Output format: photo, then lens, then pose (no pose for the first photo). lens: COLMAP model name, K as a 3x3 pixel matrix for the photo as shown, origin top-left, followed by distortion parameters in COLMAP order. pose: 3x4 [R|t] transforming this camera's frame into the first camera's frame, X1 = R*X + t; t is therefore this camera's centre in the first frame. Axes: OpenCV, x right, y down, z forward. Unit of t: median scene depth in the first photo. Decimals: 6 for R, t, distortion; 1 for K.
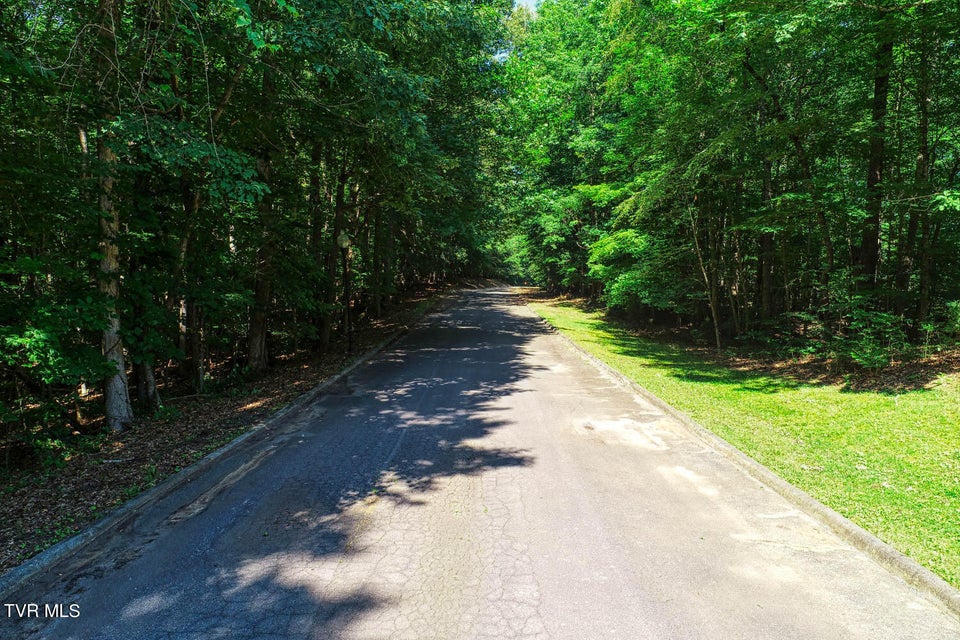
lens RADIAL K [[633.5, 0, 496.1], [0, 633.5, 317.7], [0, 0, 1]] dist [-0.001111, -0.002854]
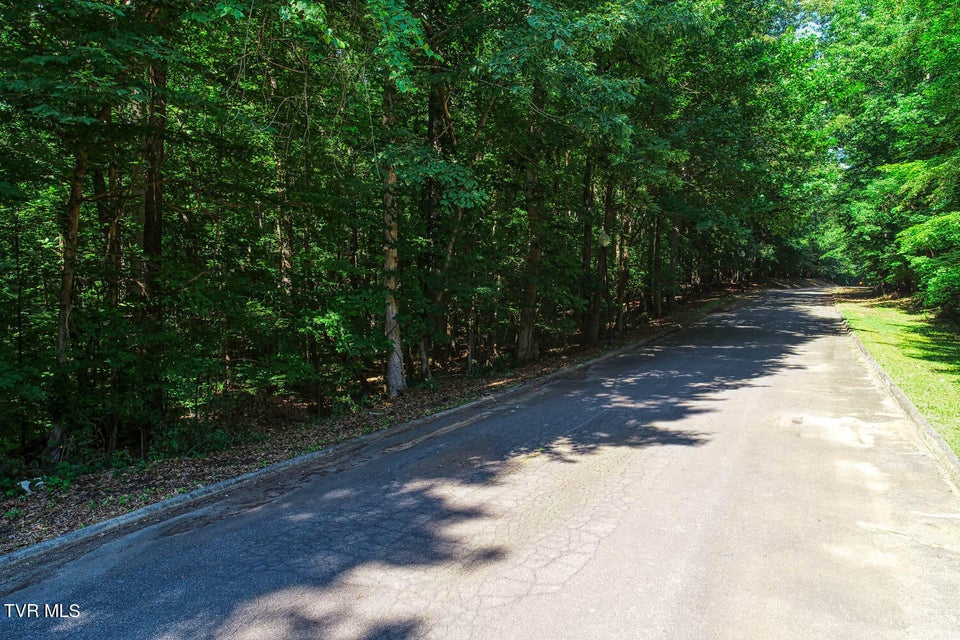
lens RADIAL K [[633.5, 0, 496.1], [0, 633.5, 317.7], [0, 0, 1]] dist [-0.001111, -0.002854]
pose [[0.898392, 0.010844, -0.439061, 0.138863], [-0.011408, 0.999934, 0.001354, 0.018762], [0.439046, 0.003792, 0.898456, -0.045380]]
